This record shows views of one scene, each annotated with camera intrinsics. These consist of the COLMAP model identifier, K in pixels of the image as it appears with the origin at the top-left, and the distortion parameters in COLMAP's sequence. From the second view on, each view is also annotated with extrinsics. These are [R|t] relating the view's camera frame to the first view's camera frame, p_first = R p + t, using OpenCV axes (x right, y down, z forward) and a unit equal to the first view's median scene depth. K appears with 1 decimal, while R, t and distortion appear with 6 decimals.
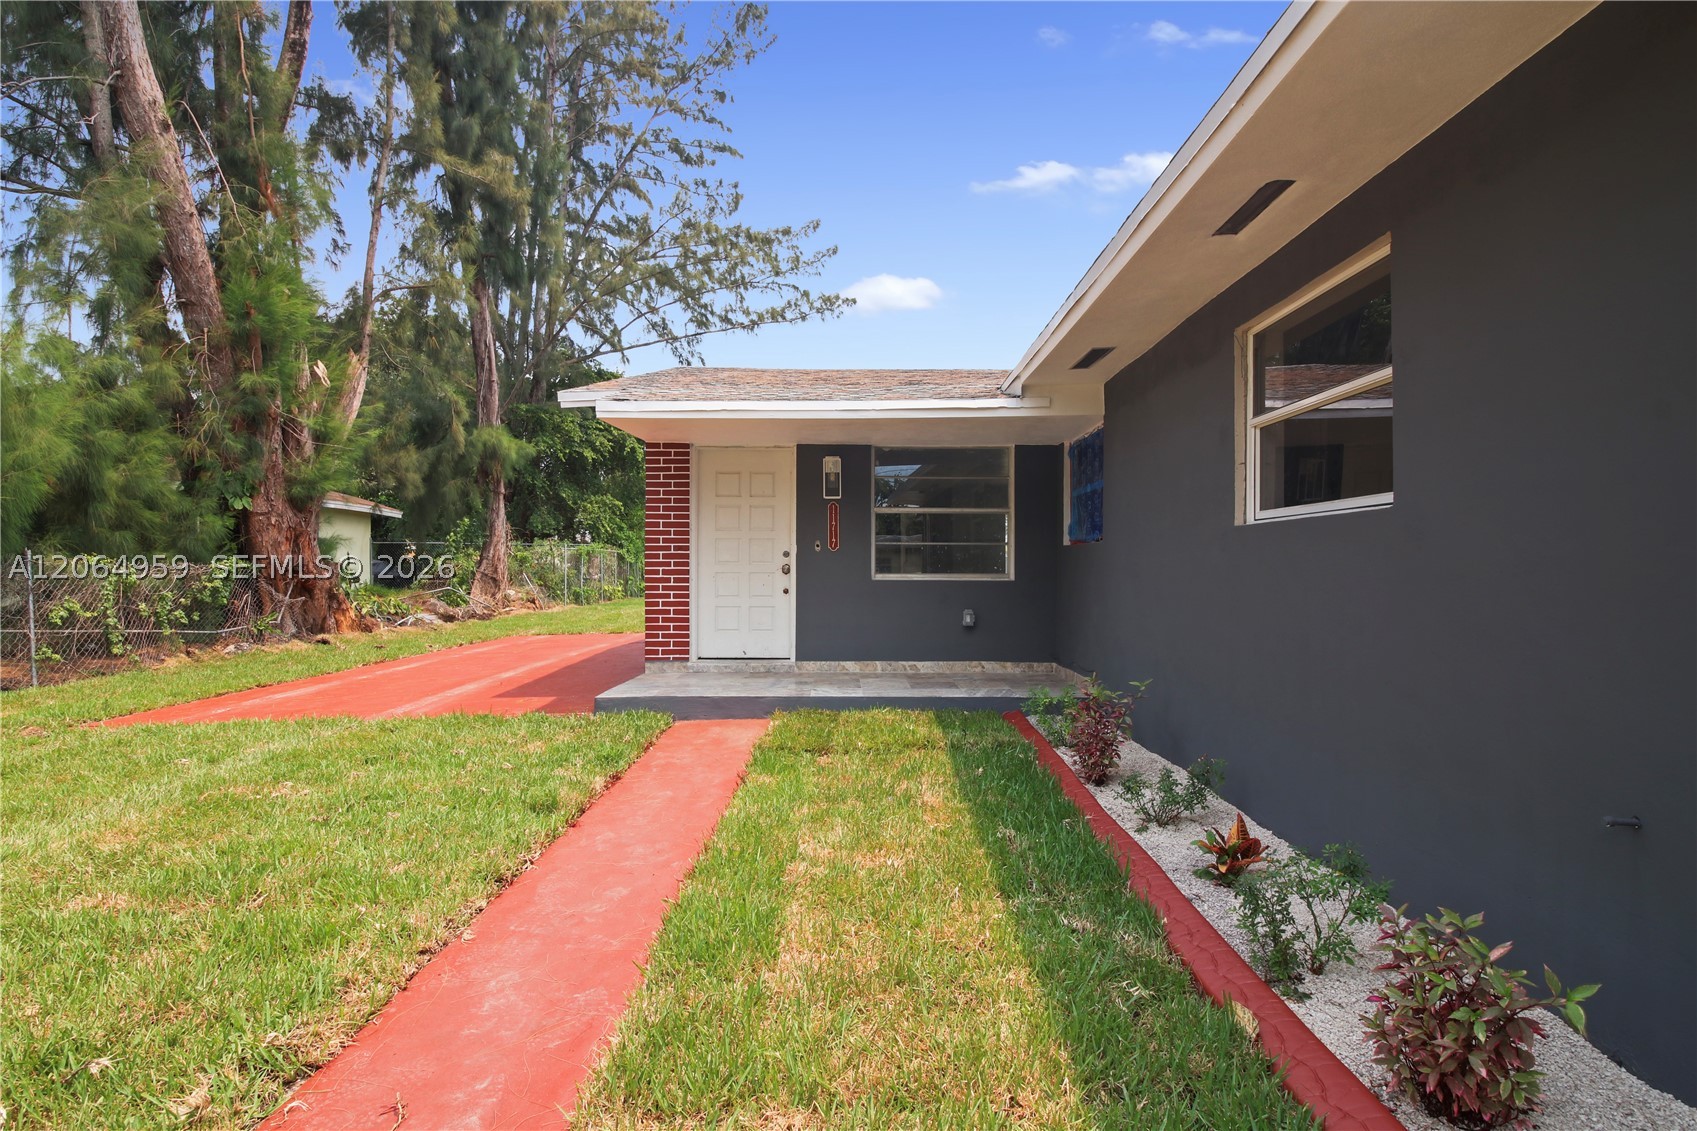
lens RADIAL K [[939.9, 0, 848.5], [0, 939.9, 565.5], [0, 0, 1]] dist [0.017287, -0.001487]
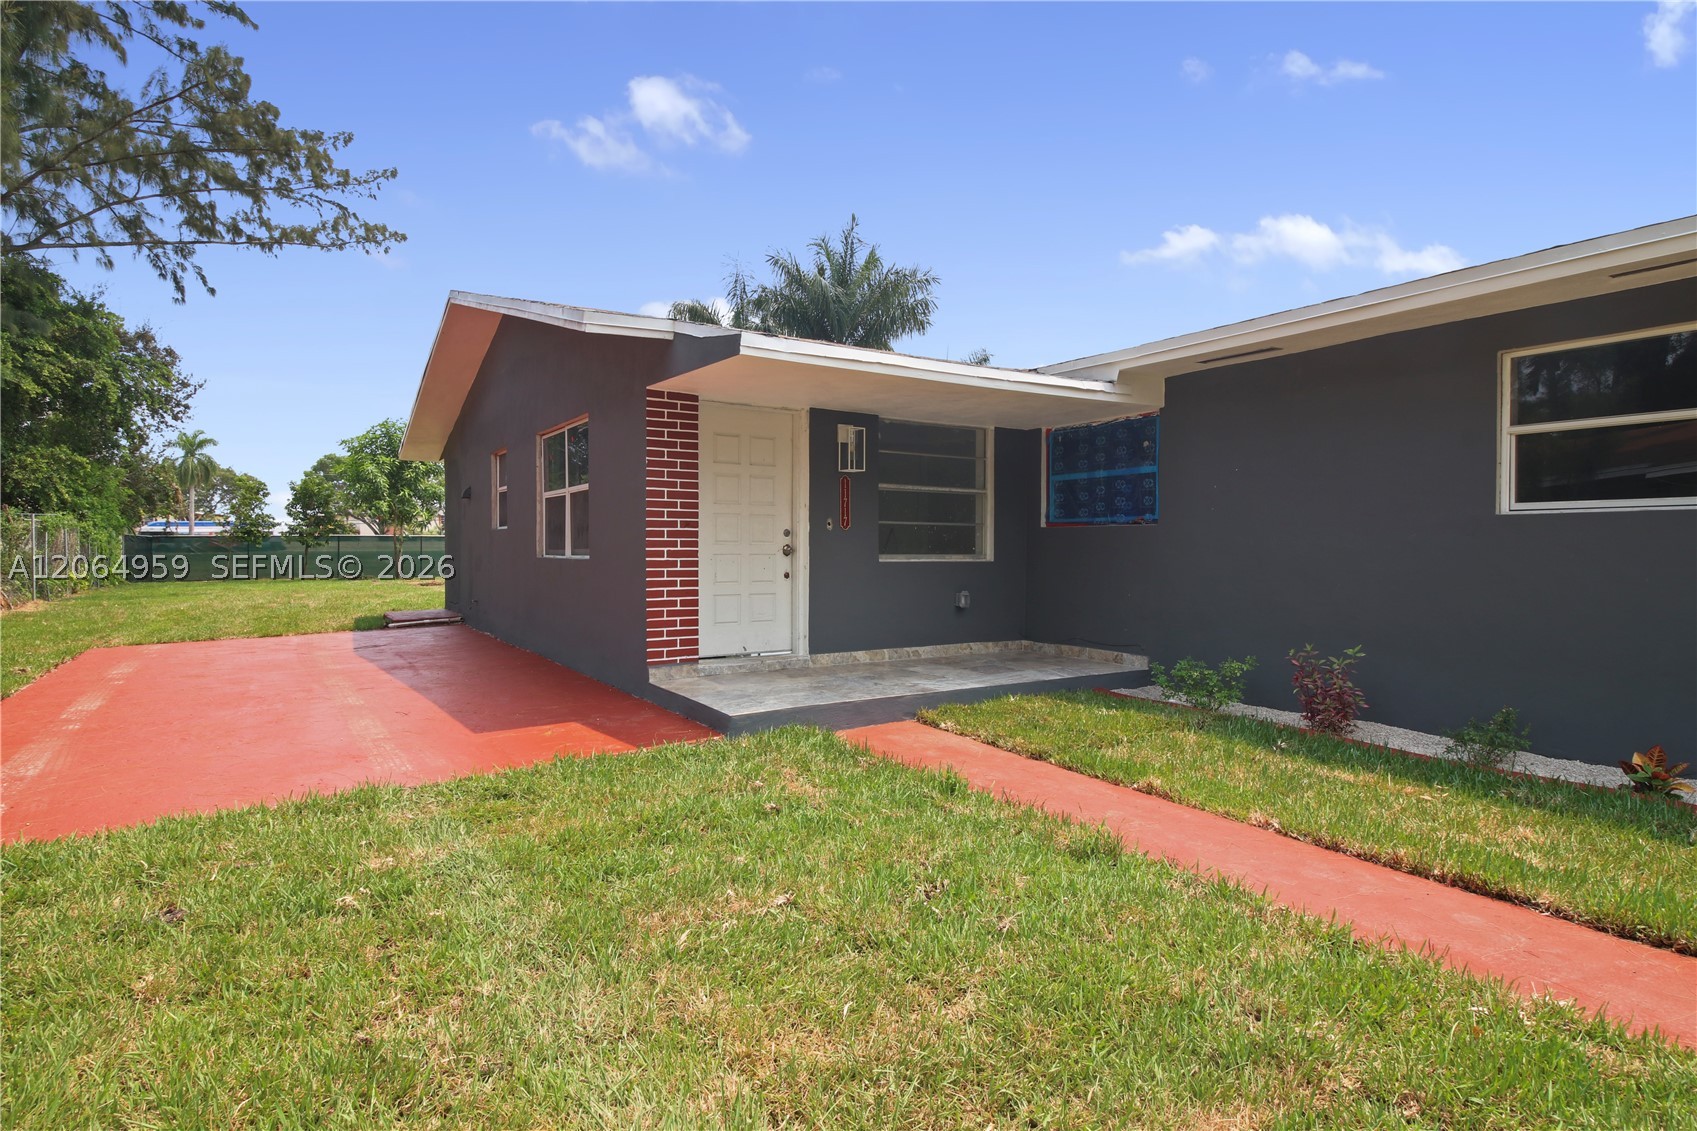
lens RADIAL K [[927.9, 0, 850.2], [0, 927.9, 567.8], [0, 0, 1]] dist [-0.006141, -0.002208]
pose [[0.826423, -0.011229, 0.562938, -0.503650], [-0.002202, 0.999729, 0.023174, 0.000185], [-0.563046, -0.020391, 0.826174, 0.257067]]
